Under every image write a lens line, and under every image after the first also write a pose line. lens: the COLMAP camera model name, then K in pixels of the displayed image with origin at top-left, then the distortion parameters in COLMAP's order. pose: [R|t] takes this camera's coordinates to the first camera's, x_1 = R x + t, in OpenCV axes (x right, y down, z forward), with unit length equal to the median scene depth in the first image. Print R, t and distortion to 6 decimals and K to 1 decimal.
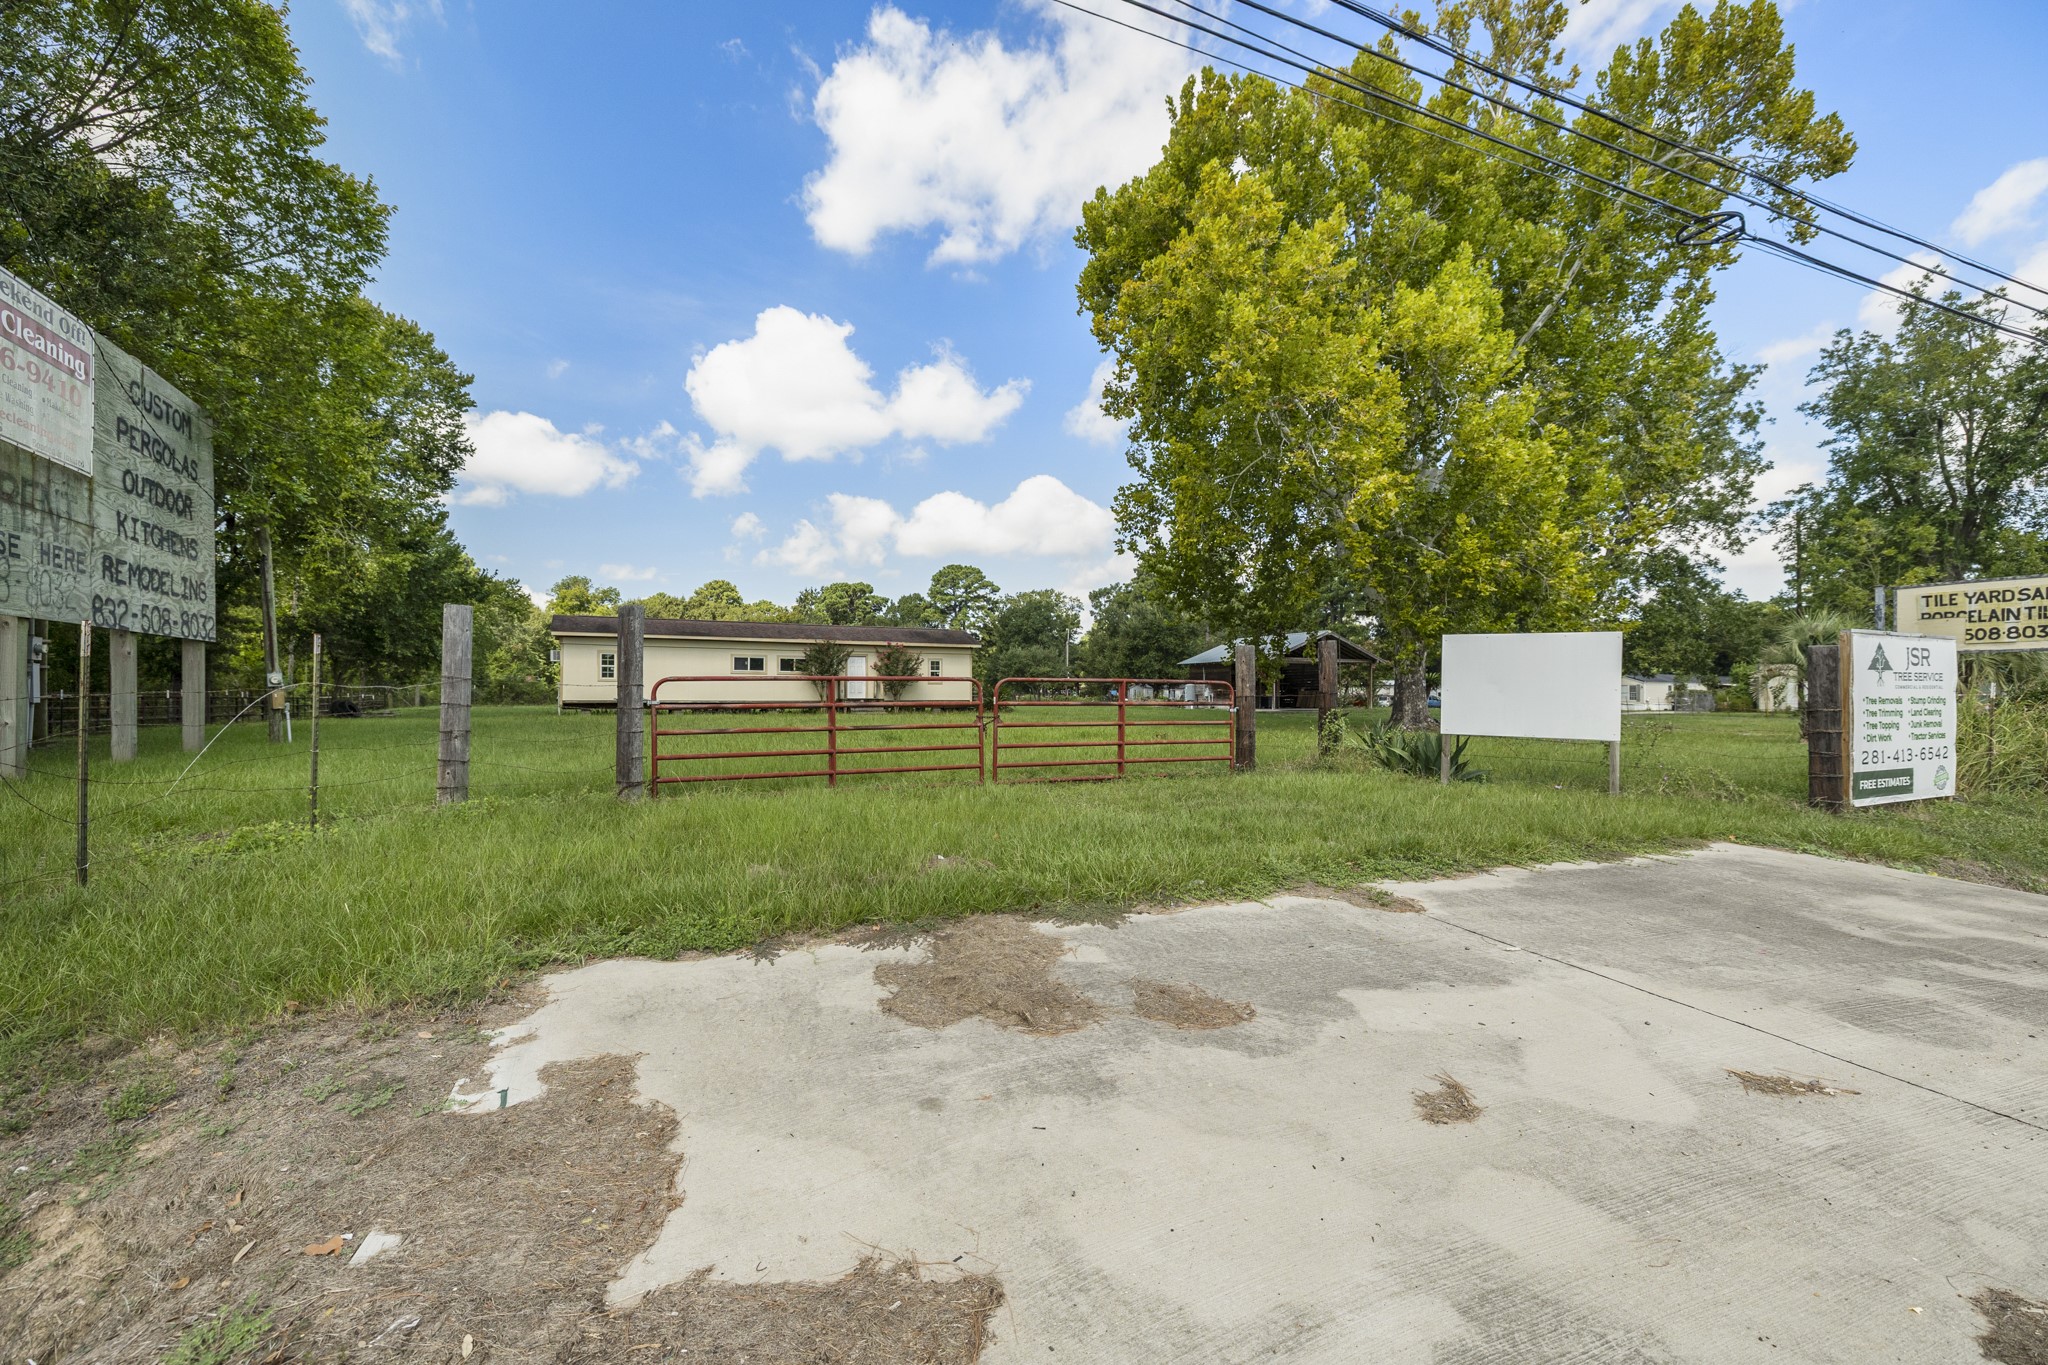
lens RADIAL K [[889.5, 0, 1035.8], [0, 889.5, 684.6], [0, 0, 1]] dist [-0.001857, -0.000333]
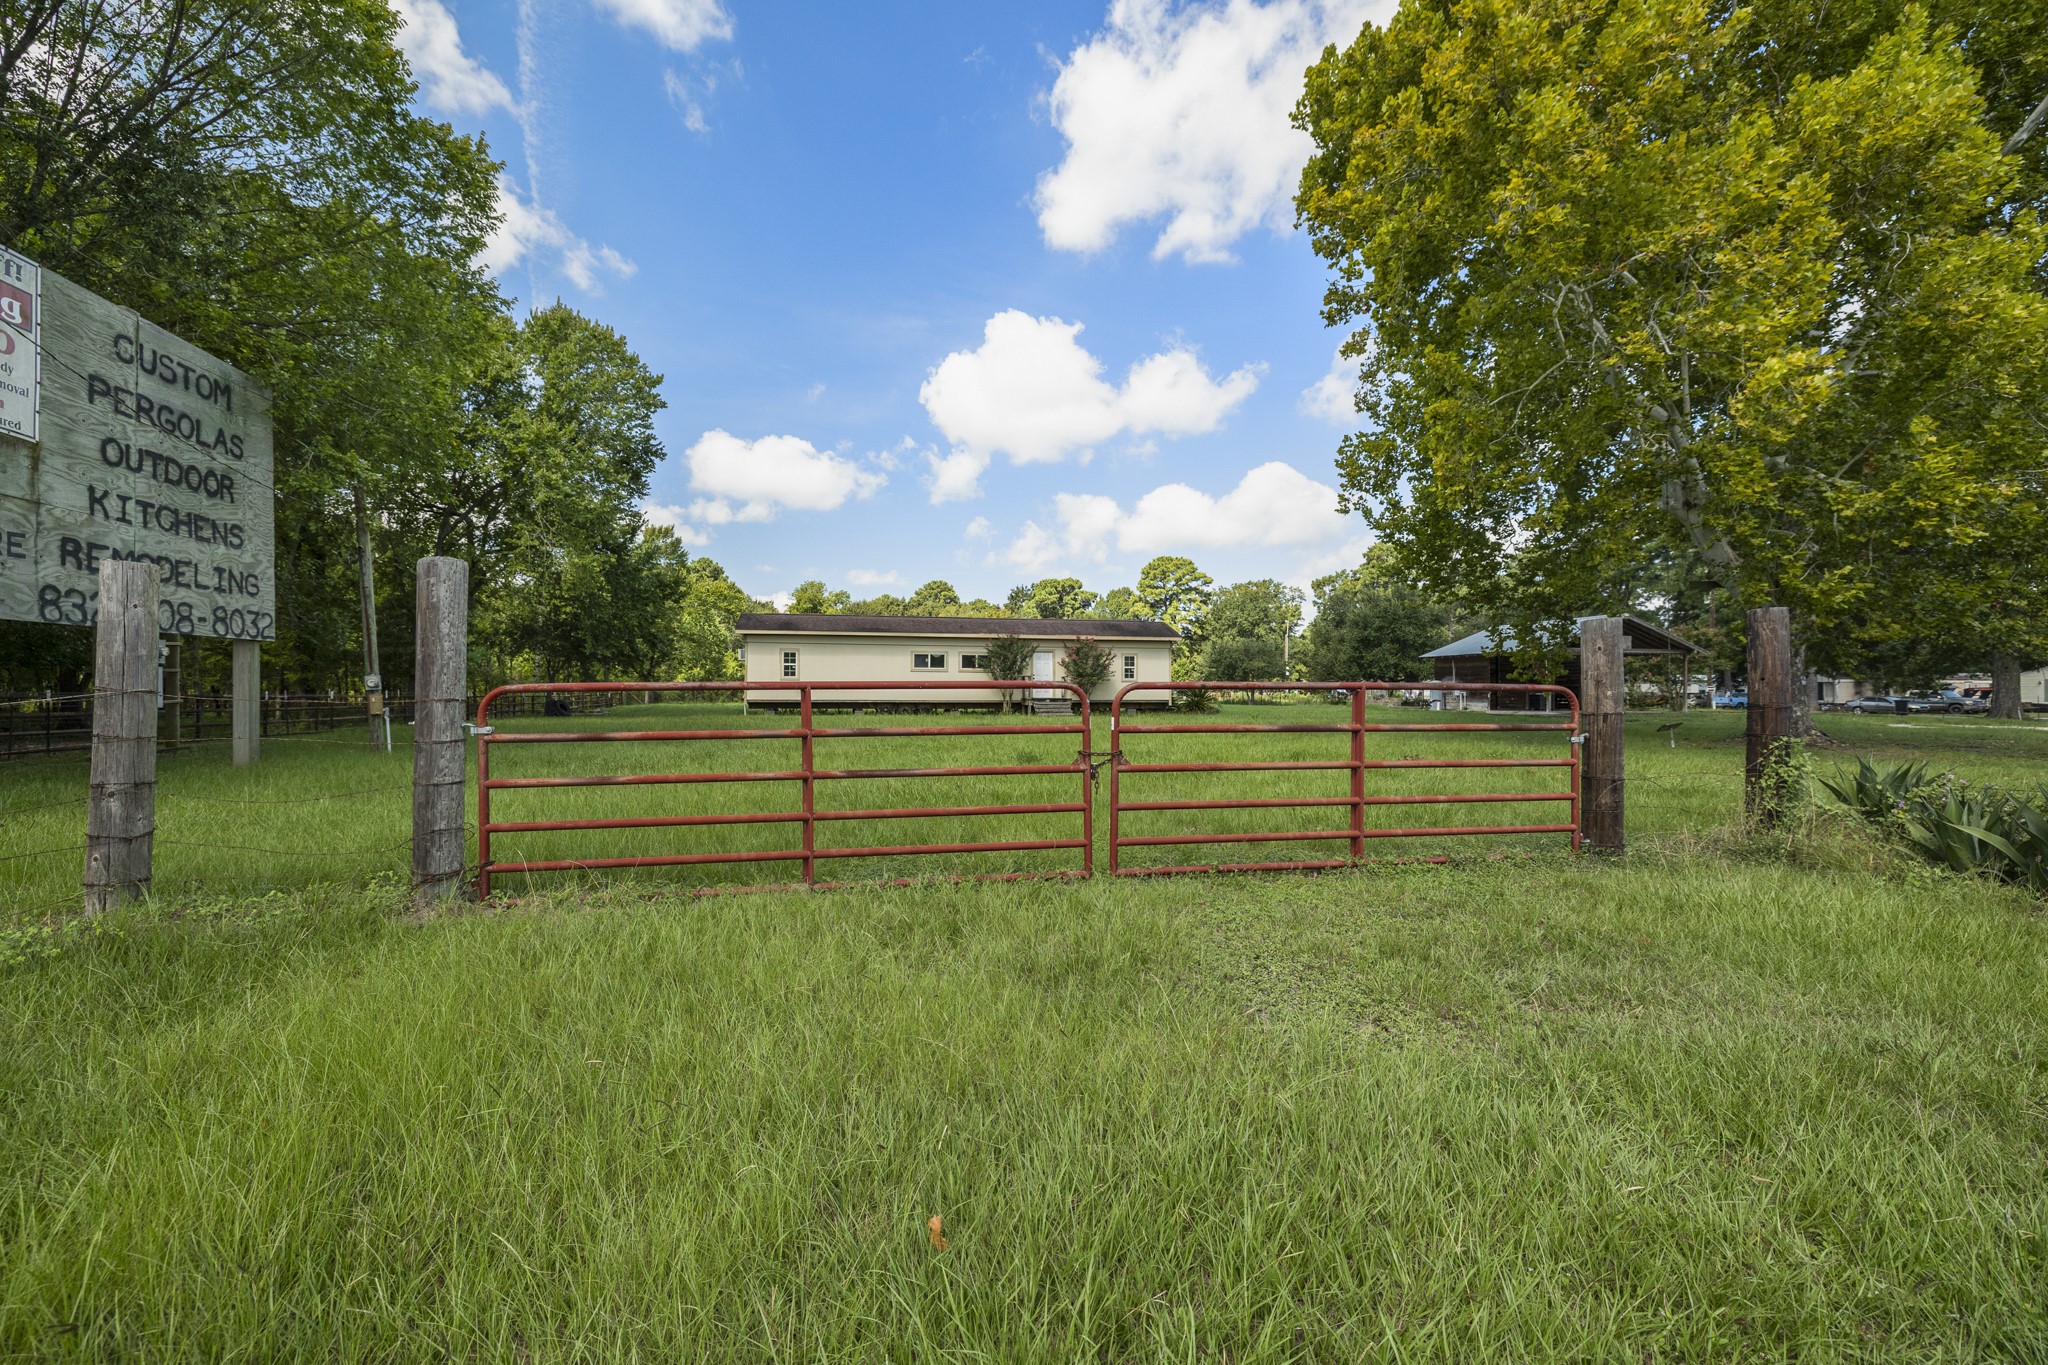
lens RADIAL K [[866.8, 0, 1024.0], [0, 866.8, 682.5], [0, 0, 1]] dist [0.002145, -0.000068]
pose [[0.965982, -0.001817, -0.258604, 0.013256], [0.002610, 0.999993, 0.002723, -0.003157], [0.258597, -0.003305, 0.965980, 0.158904]]
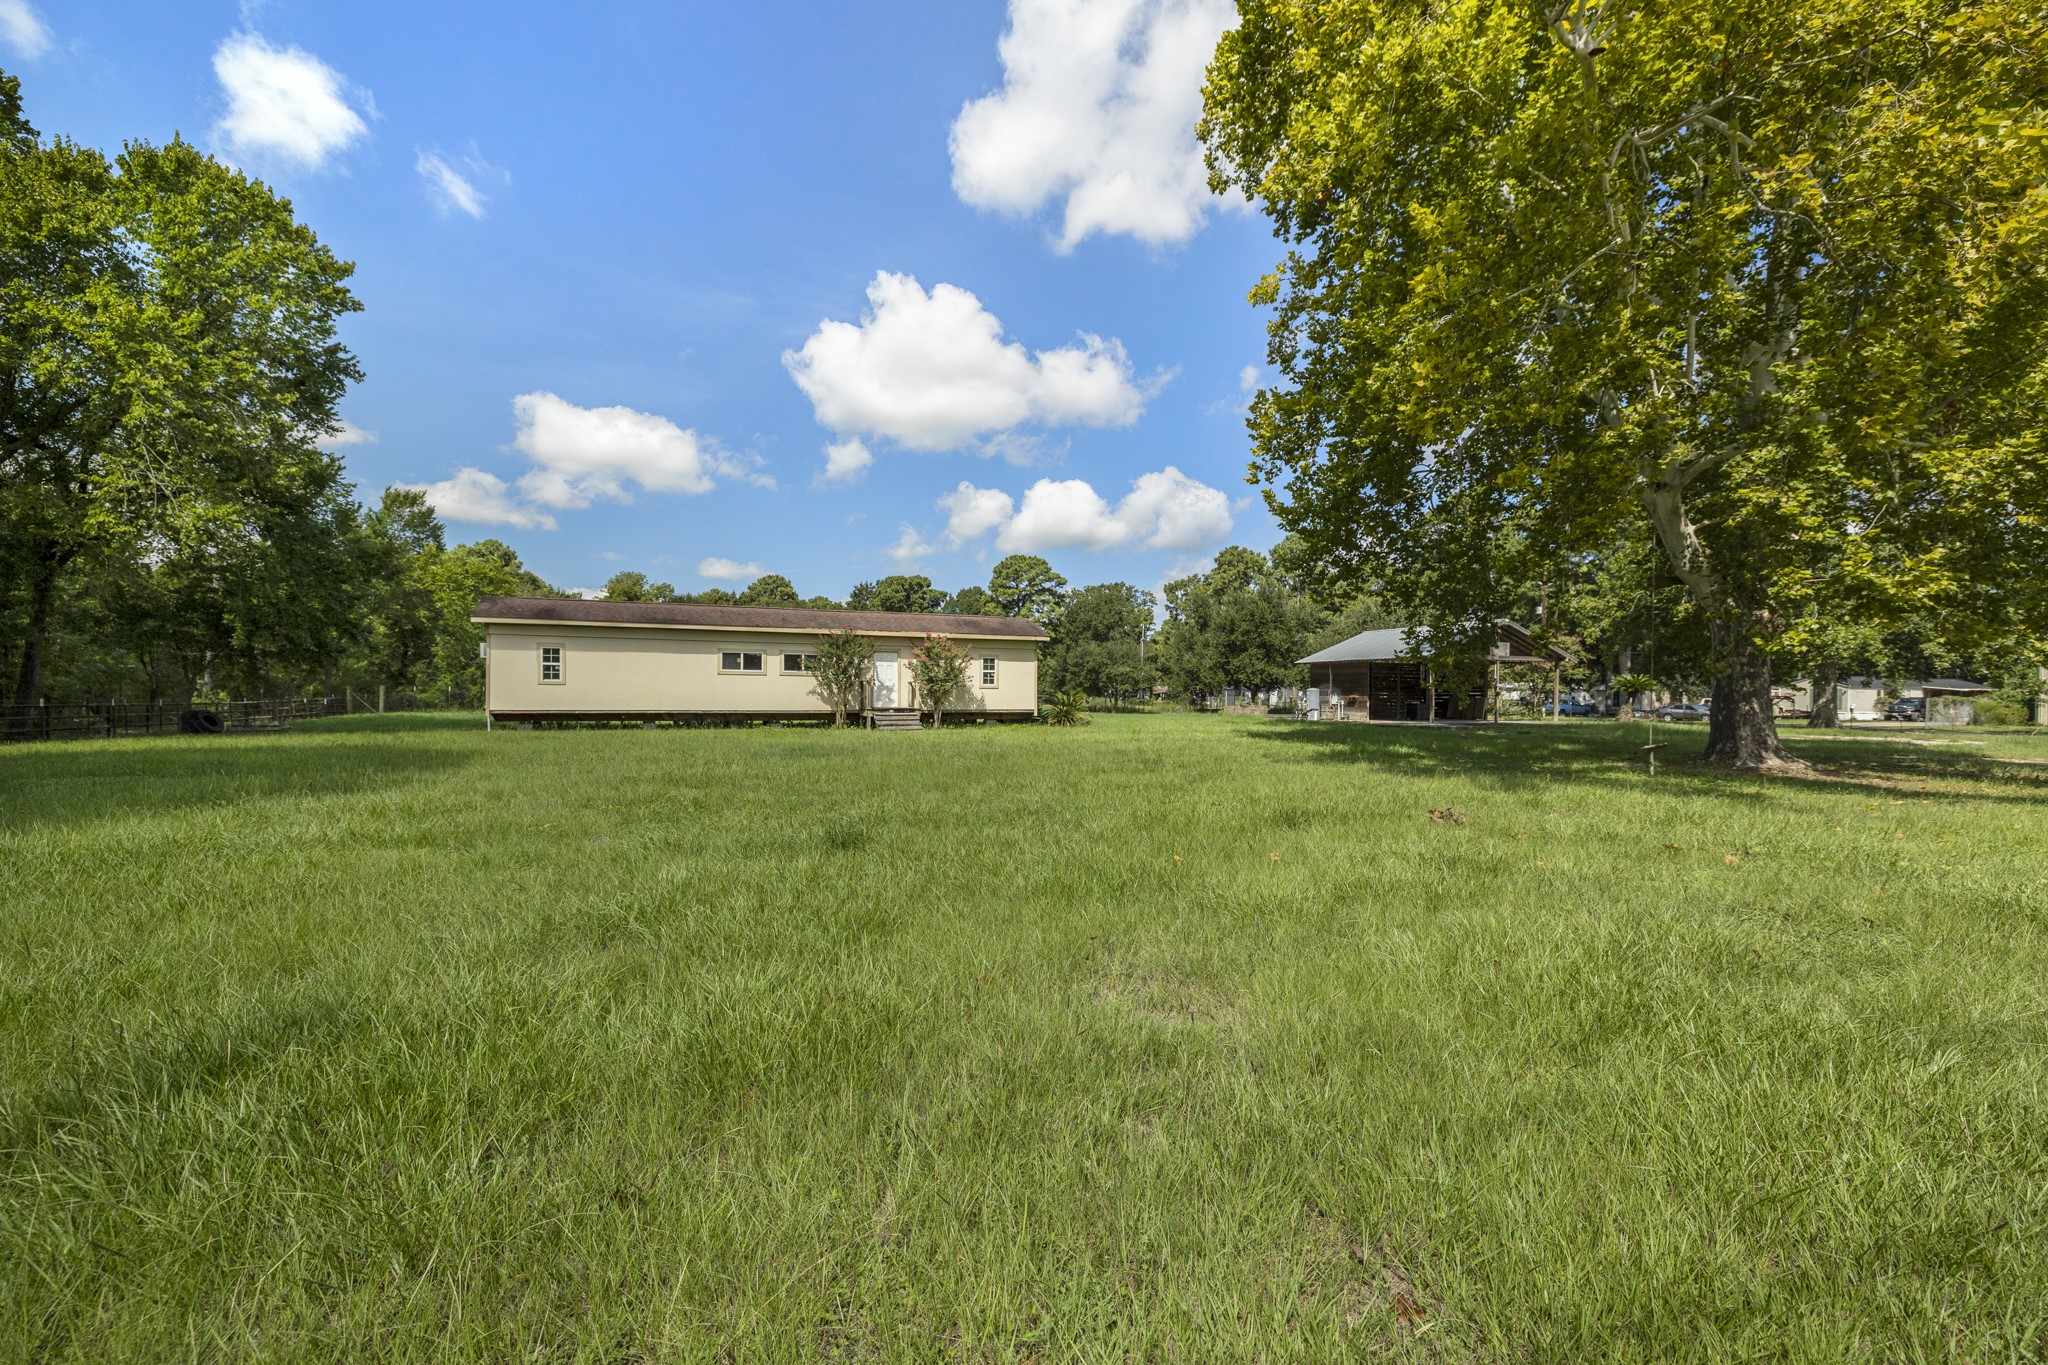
lens RADIAL K [[863.0, 0, 1011.7], [0, 863.0, 695.2], [0, 0, 1]] dist [-0.000466, -0.000075]
pose [[0.995026, 0.004790, -0.099497, -0.024566], [-0.003420, 0.999897, 0.013930, -0.006867], [0.099553, -0.013520, 0.994940, 0.337243]]
